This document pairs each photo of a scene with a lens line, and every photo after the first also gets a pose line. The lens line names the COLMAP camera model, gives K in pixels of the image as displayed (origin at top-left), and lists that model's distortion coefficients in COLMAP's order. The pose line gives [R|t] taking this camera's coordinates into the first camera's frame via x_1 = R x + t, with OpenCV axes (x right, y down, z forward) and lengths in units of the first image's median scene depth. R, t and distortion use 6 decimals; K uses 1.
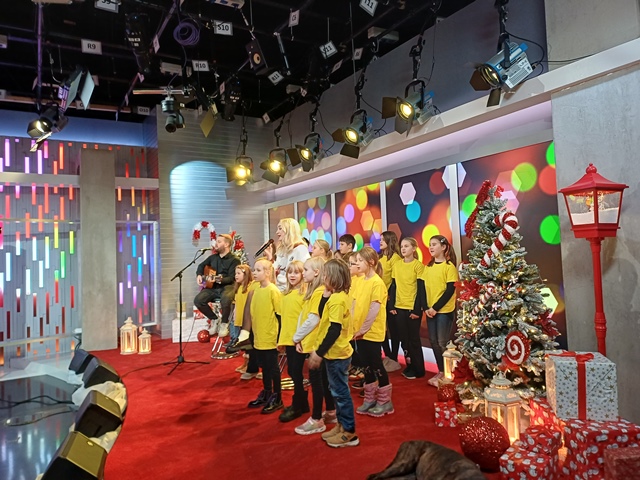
lens RADIAL K [[469.1, 0, 318.4], [0, 469.1, 233.2], [0, 0, 1]] dist [0.081693, -0.083233]
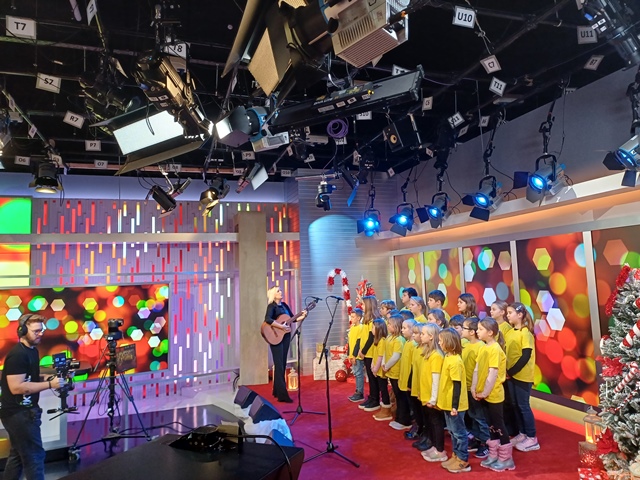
lens RADIAL K [[466.9, 0, 330.3], [0, 466.9, 237.3], [0, 0, 1]] dist [0.087168, -0.083236]
pose [[0.979099, -0.016076, -0.202747, -0.060288], [0.008178, 0.999177, -0.039730, -0.098188], [0.203219, 0.037242, 0.978425, -0.147324]]
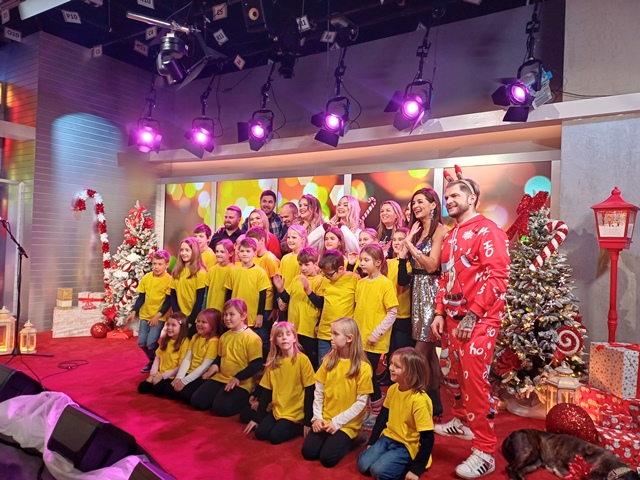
lens RADIAL K [[471.7, 0, 320.0], [0, 471.7, 240.0], [0, 0, 1]] dist [0.080767, -0.082031]
pose [[0.898989, 0.075124, 0.431480, -0.416884], [-0.089936, 0.995849, 0.013996, 0.025307], [-0.428638, -0.051388, 0.902014, 0.151435]]
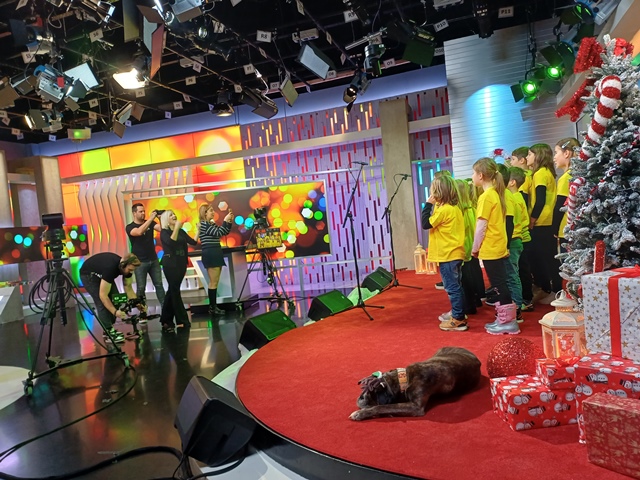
lens RADIAL K [[466.9, 0, 330.3], [0, 466.9, 237.3], [0, 0, 1]] dist [0.087168, -0.083236]
pose [[0.661839, -0.006941, -0.749614, 0.457711], [0.107268, 0.990544, 0.085536, 0.061380], [0.741932, -0.137020, 0.656325, 0.138793]]
